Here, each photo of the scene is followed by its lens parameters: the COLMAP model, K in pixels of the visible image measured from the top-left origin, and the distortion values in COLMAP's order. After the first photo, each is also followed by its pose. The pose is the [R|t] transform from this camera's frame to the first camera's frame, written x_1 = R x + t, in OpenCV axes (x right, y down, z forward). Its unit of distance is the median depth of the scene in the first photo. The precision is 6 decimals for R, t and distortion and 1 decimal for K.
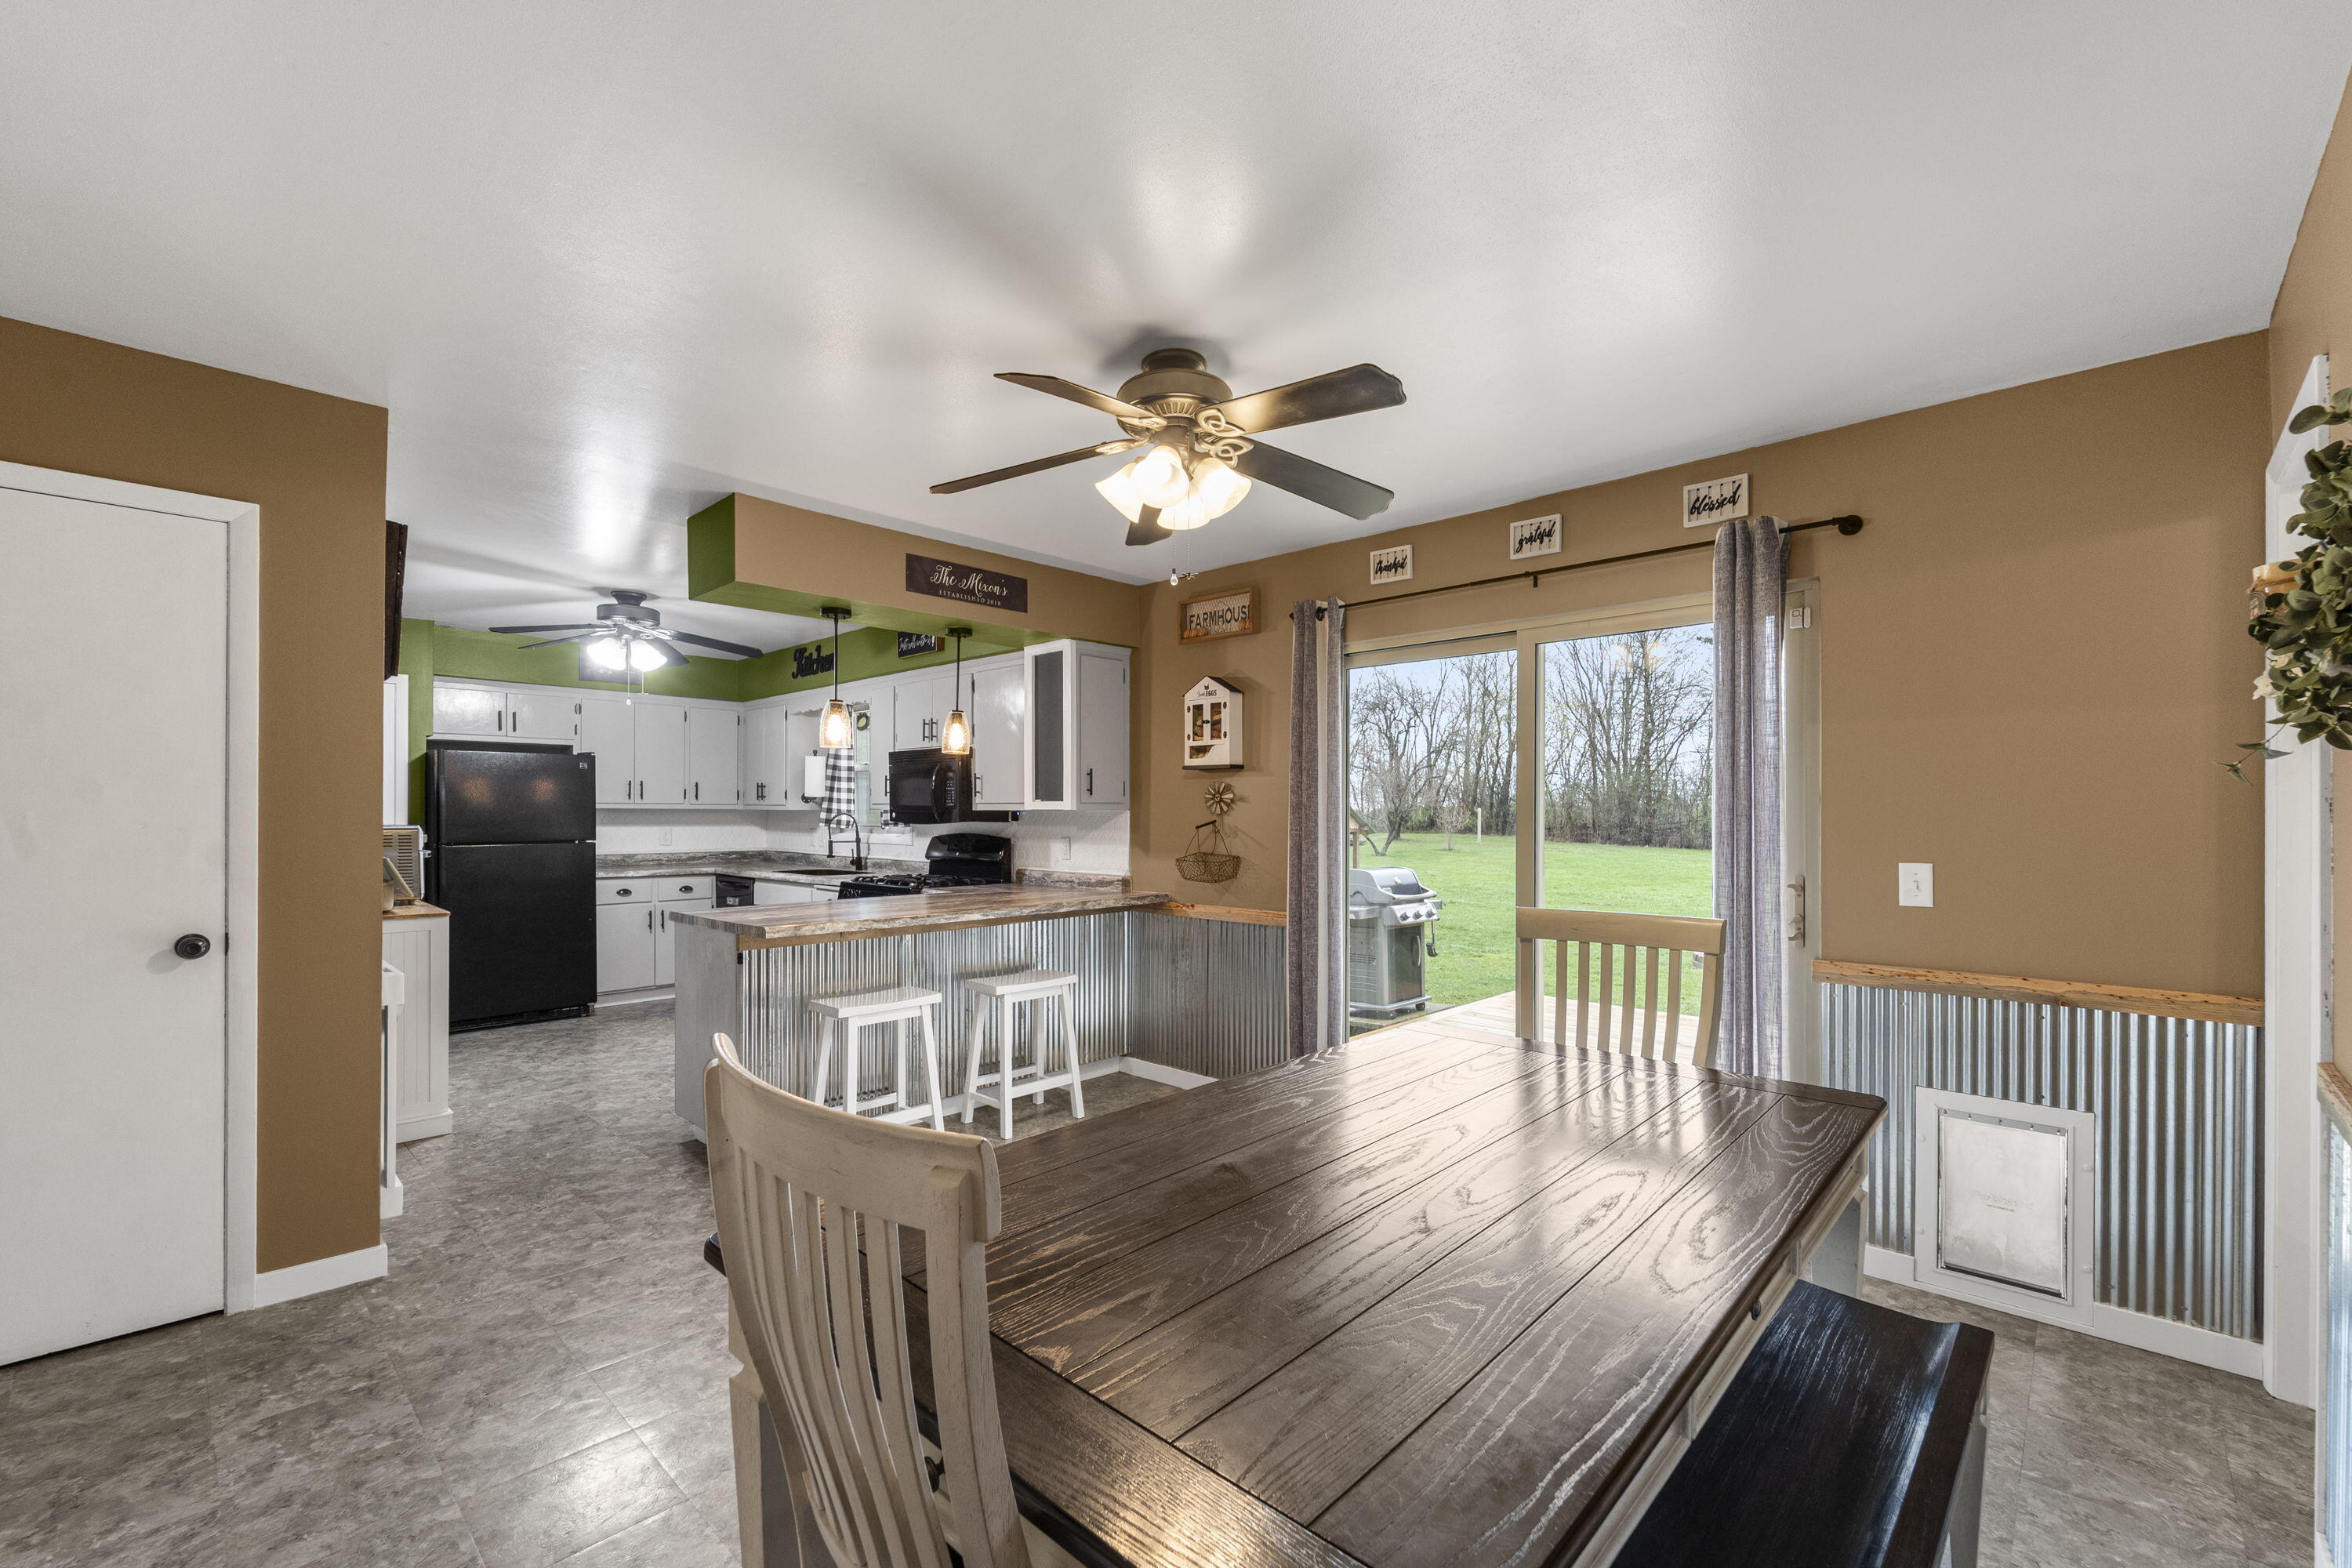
lens RADIAL K [[966.4, 0, 1173.0], [0, 966.4, 811.1], [0, 0, 1]] dist [0.006173, -0.004429]
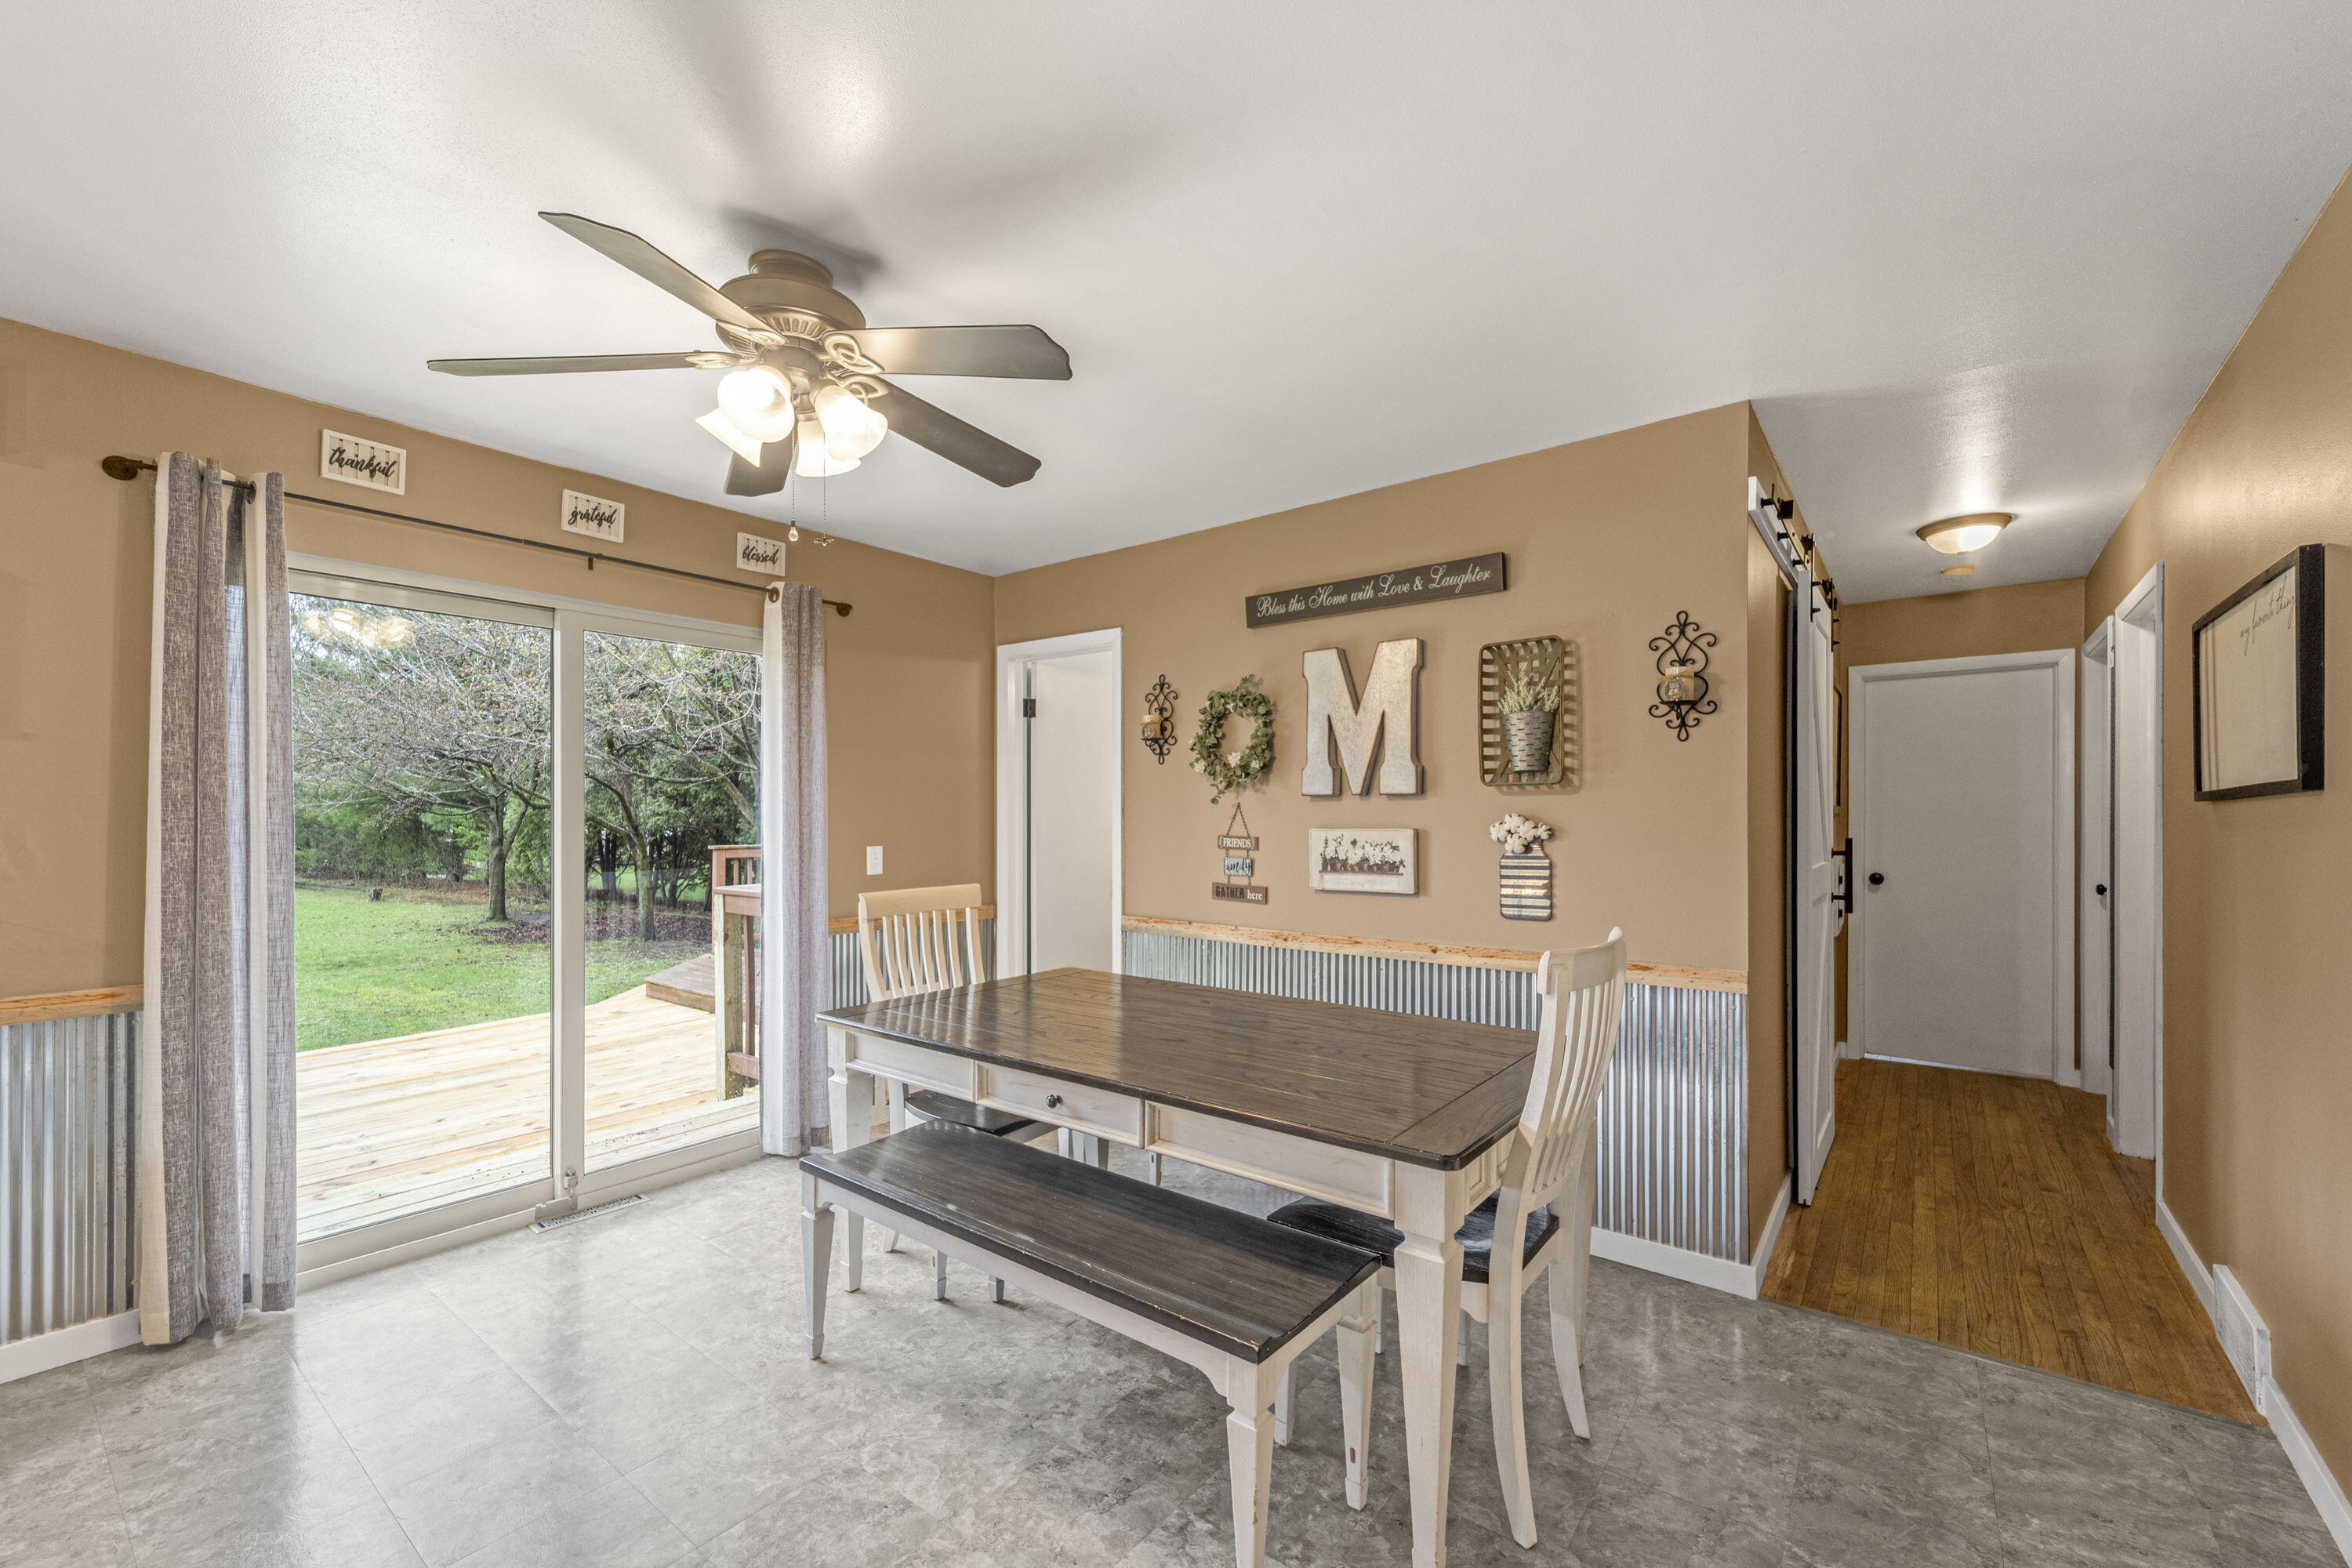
lens RADIAL K [[966.4, 0, 1173.0], [0, 966.4, 811.1], [0, 0, 1]] dist [0.006173, -0.004429]
pose [[-0.091356, 0.006590, 0.995796, -0.486641], [-0.006428, 0.999953, -0.007207, 0.005269], [-0.995798, -0.007059, -0.091310, 0.414265]]
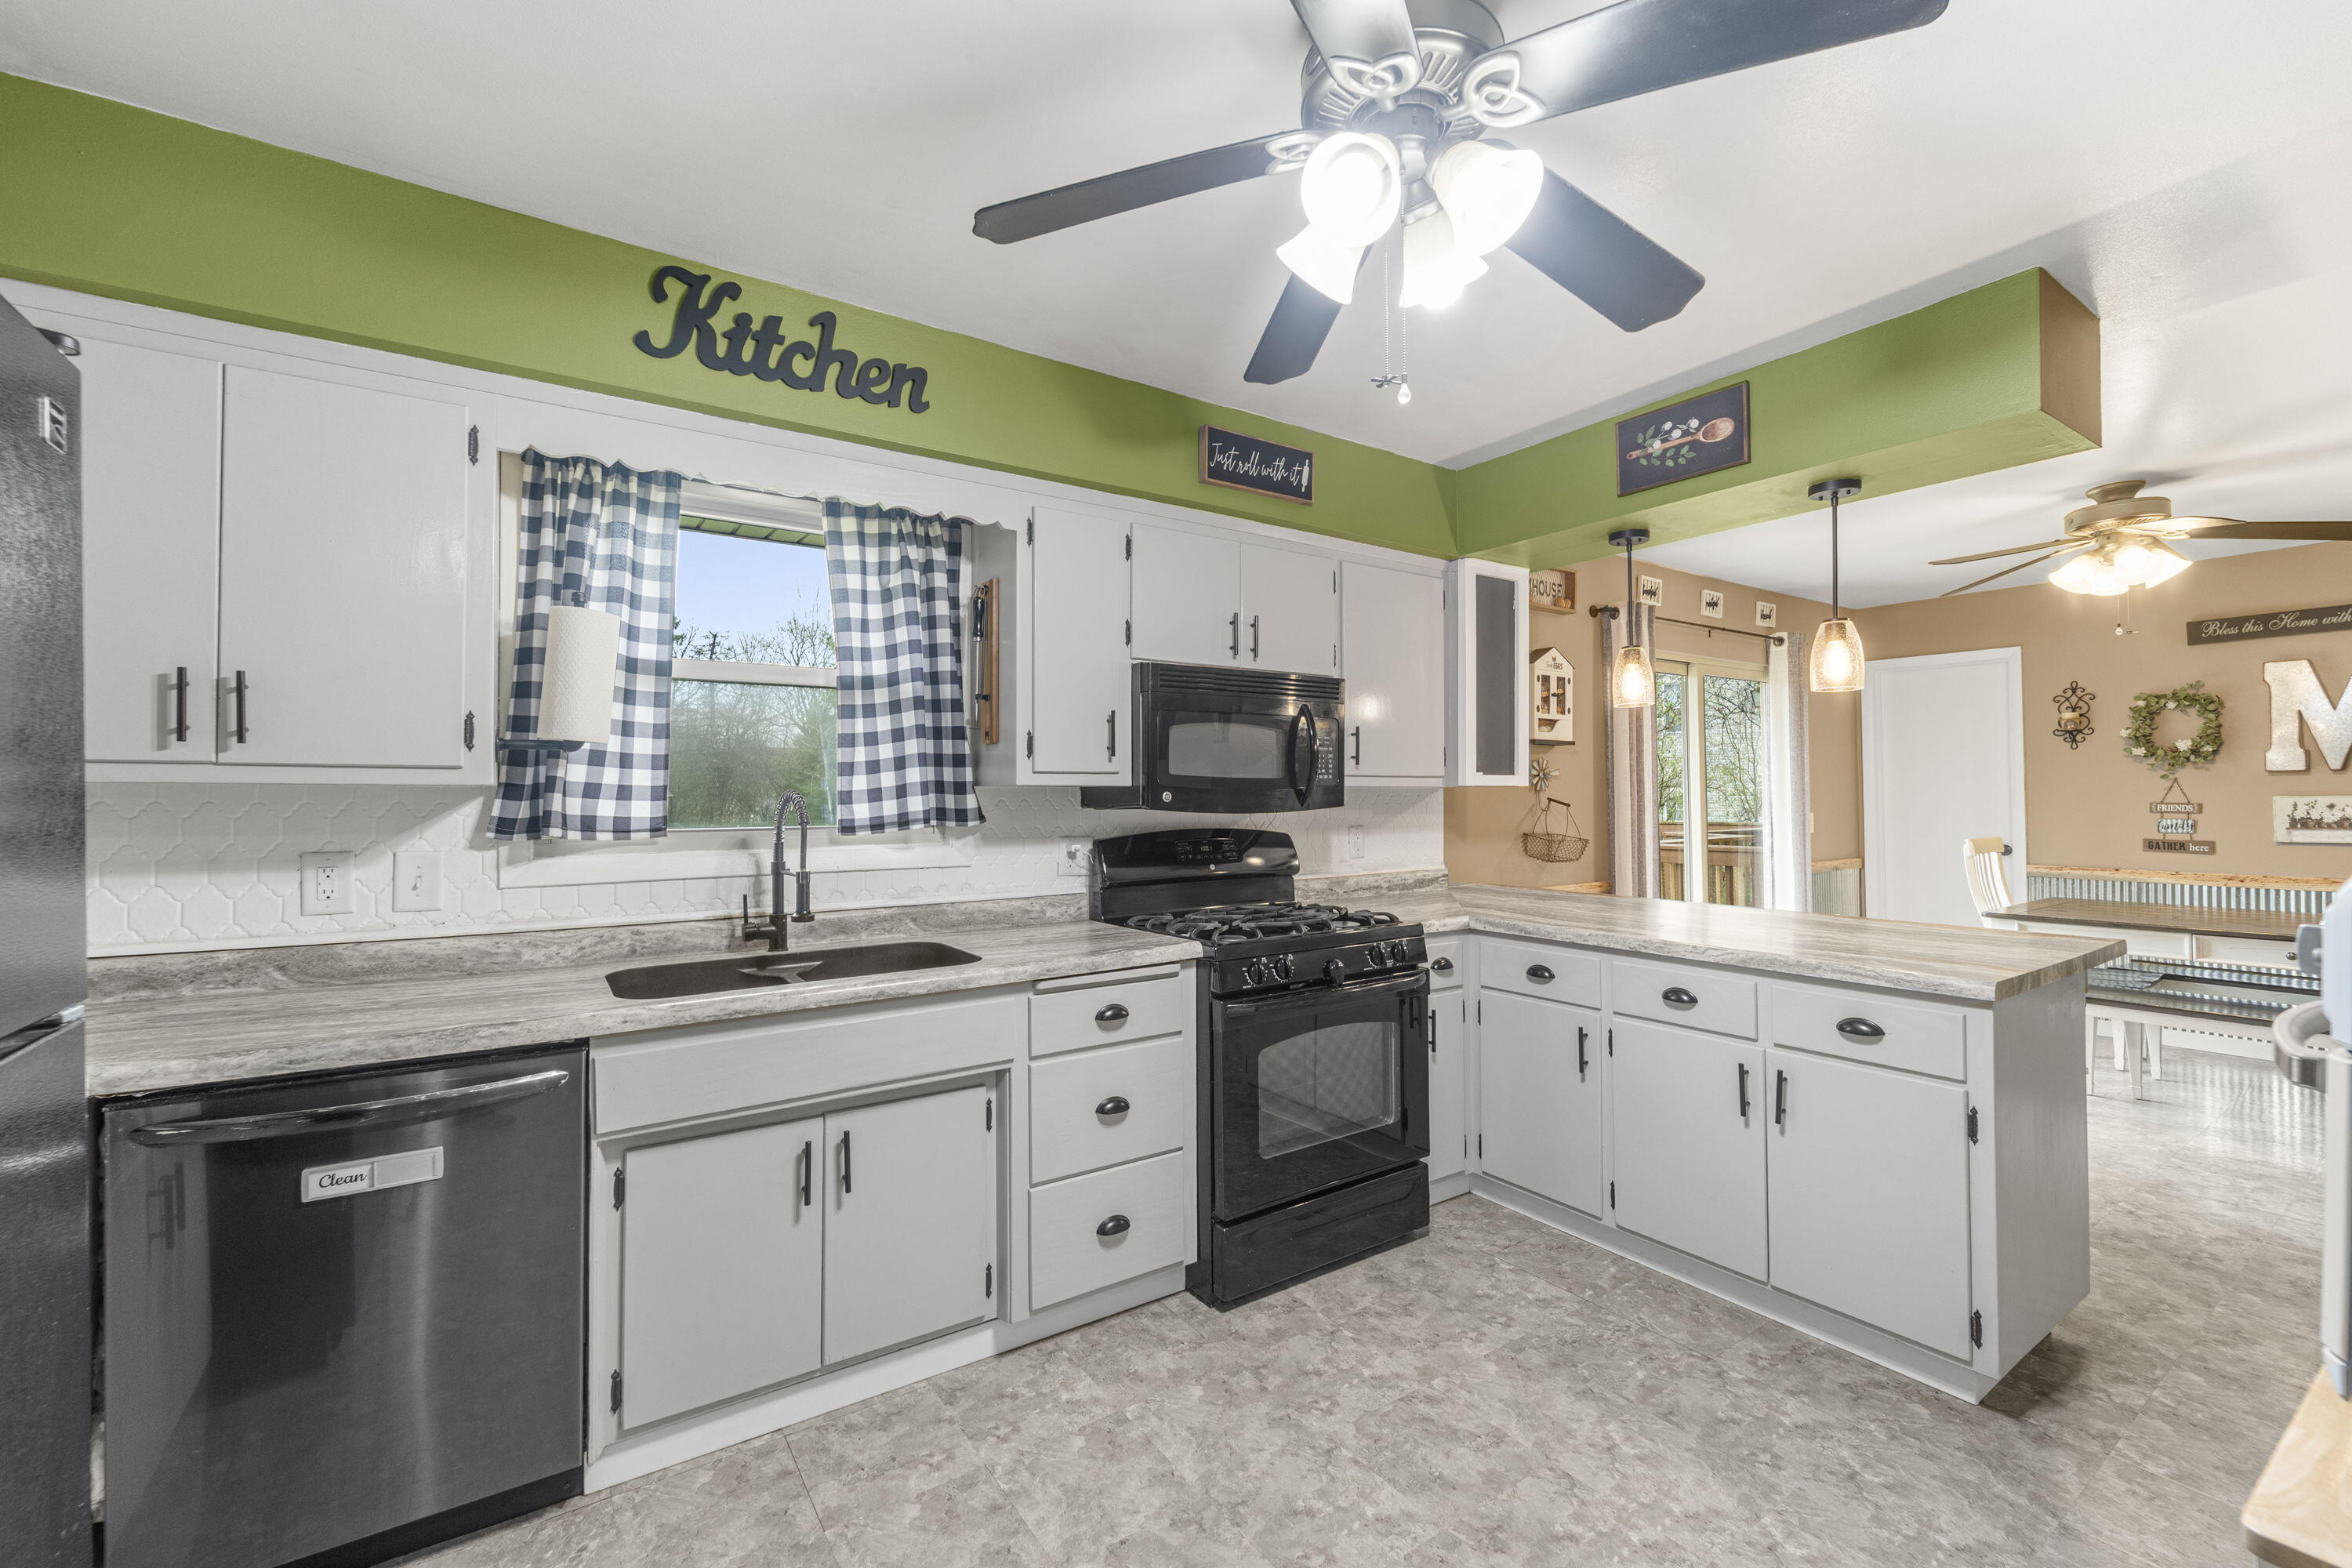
lens RADIAL K [[965.3, 0, 1176.0], [0, 965.3, 784.0], [0, 0, 1]] dist [0.006746, -0.004485]
pose [[0.214976, 0.008759, 0.976580, -0.994985], [0.005900, 0.999930, -0.010267, 0.003619], [-0.976602, 0.007969, 0.214909, 1.180192]]
